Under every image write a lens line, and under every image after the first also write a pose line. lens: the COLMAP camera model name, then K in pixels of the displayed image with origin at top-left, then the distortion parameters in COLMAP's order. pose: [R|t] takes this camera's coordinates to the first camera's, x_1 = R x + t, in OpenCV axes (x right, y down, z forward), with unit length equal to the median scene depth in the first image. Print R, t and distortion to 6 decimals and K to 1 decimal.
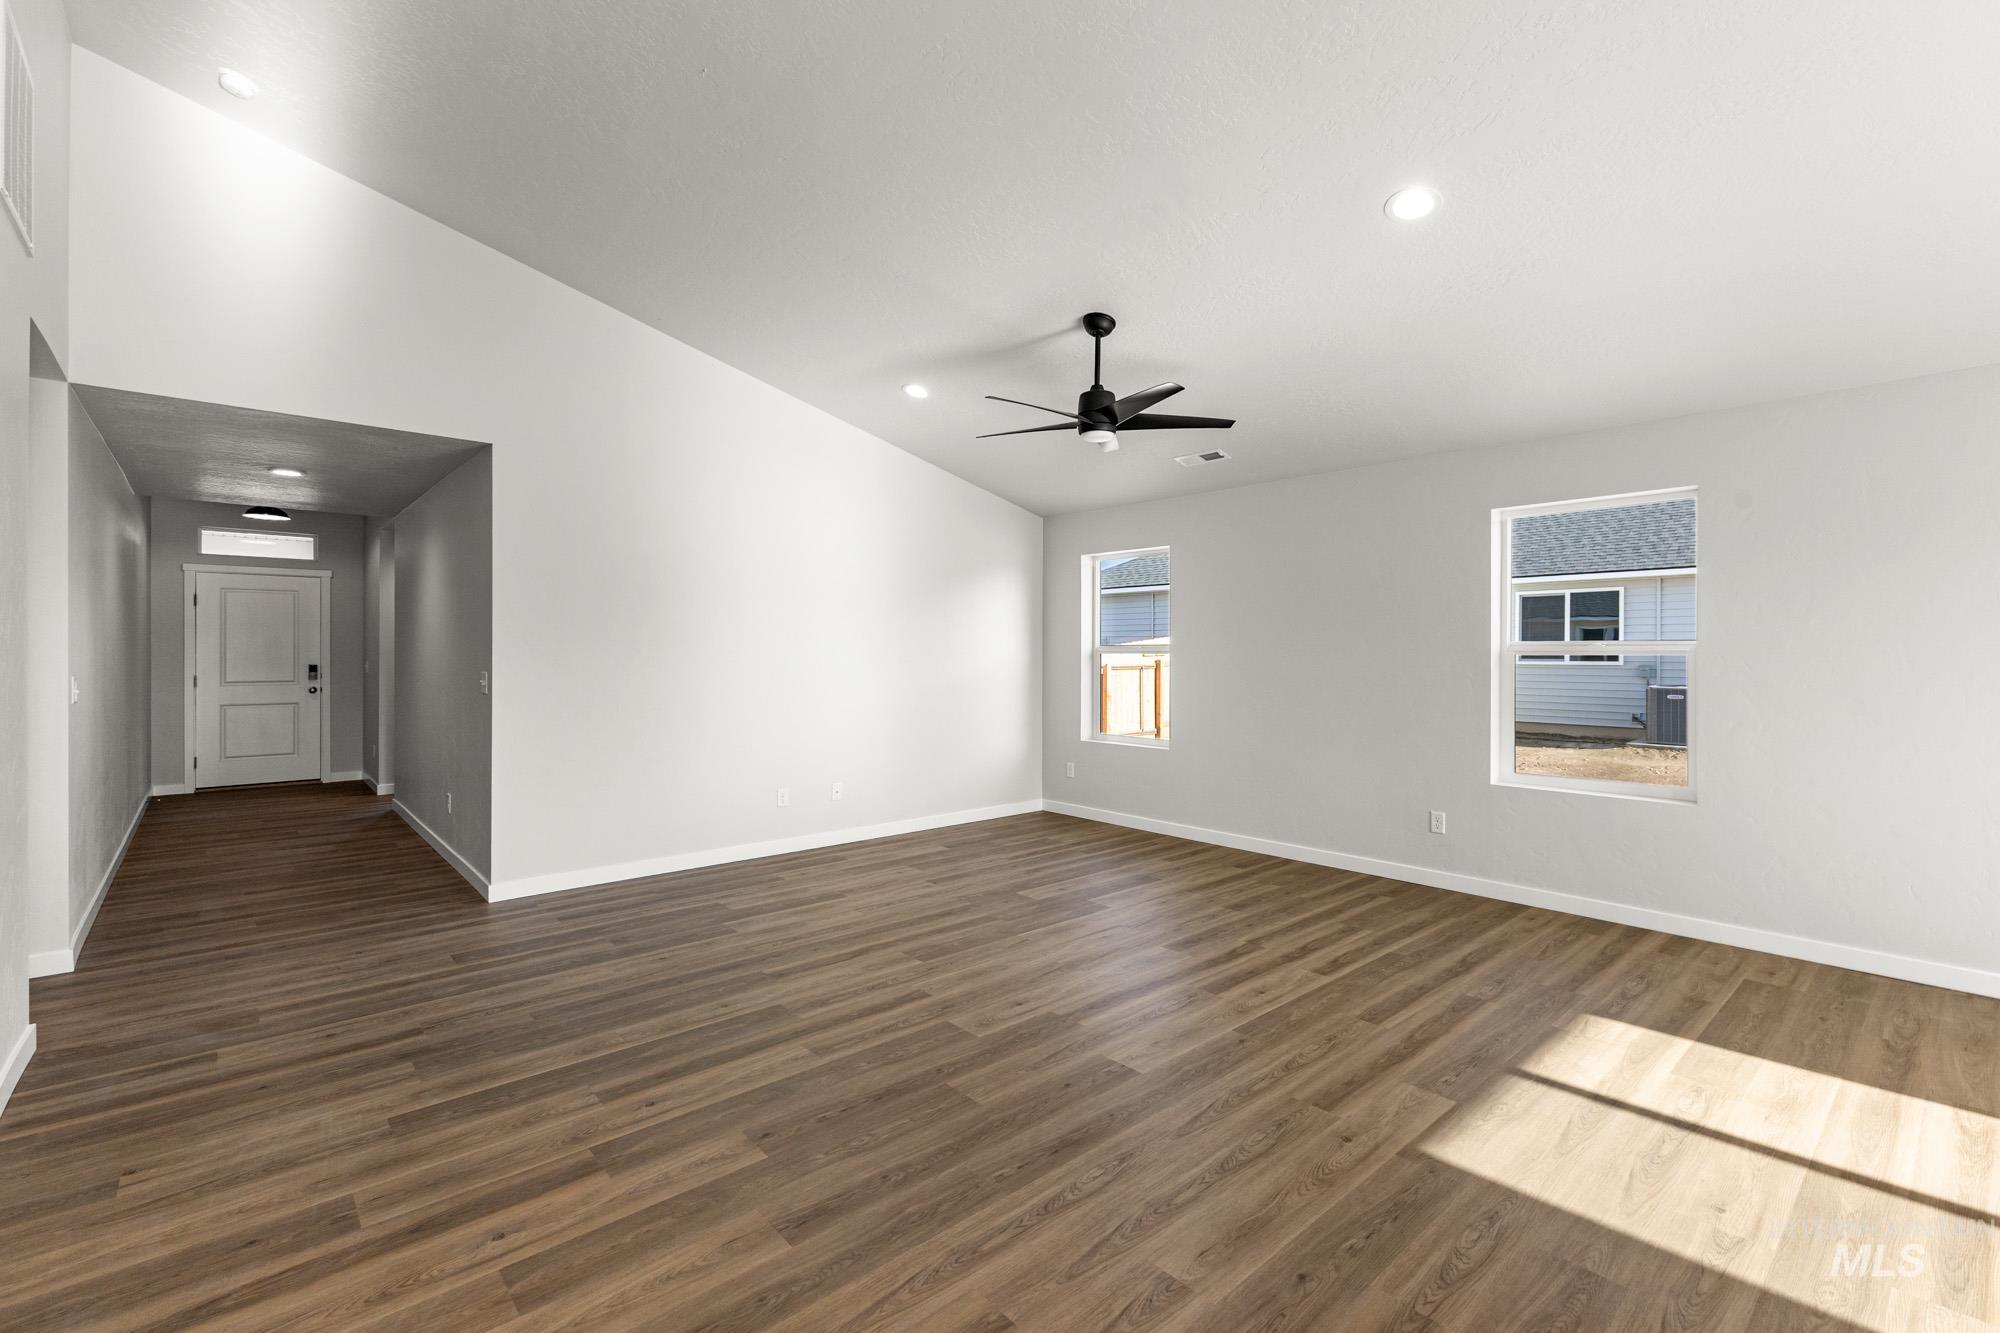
lens RADIAL K [[884.5, 0, 1005.4], [0, 884.5, 645.8], [0, 0, 1]] dist [-0.000418, 0.000142]
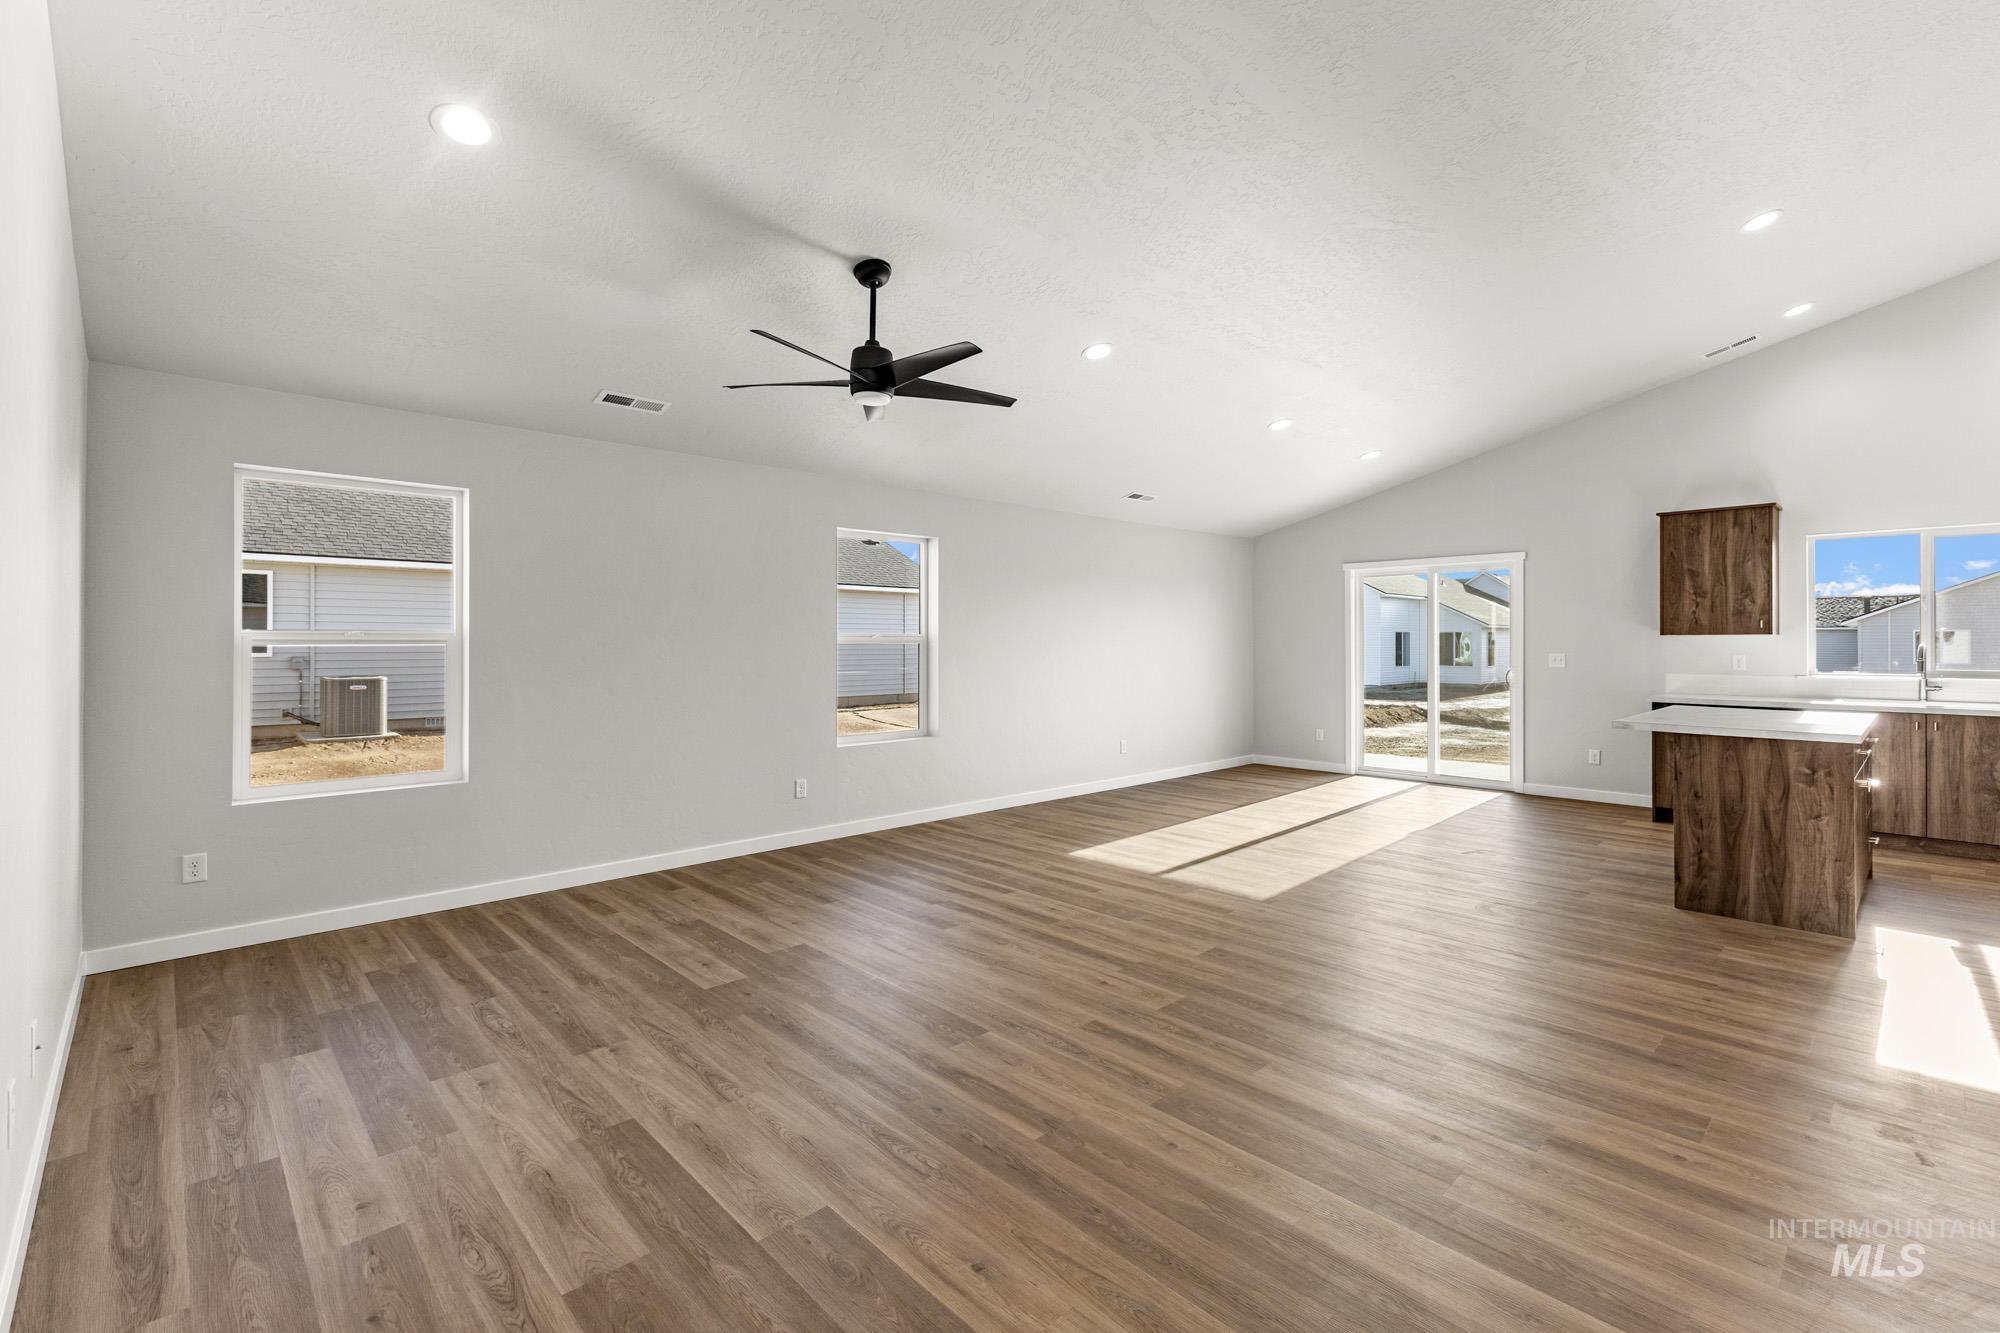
lens RADIAL K [[876.4, 0, 1006.8], [0, 876.4, 638.6], [0, 0, 1]] dist [0.006569, 0.000072]
pose [[-0.036122, 0.000333, 0.999347, -0.784463], [-0.004217, 0.999991, -0.000486, 0.000749], [-0.999338, -0.004232, -0.036120, 0.893393]]
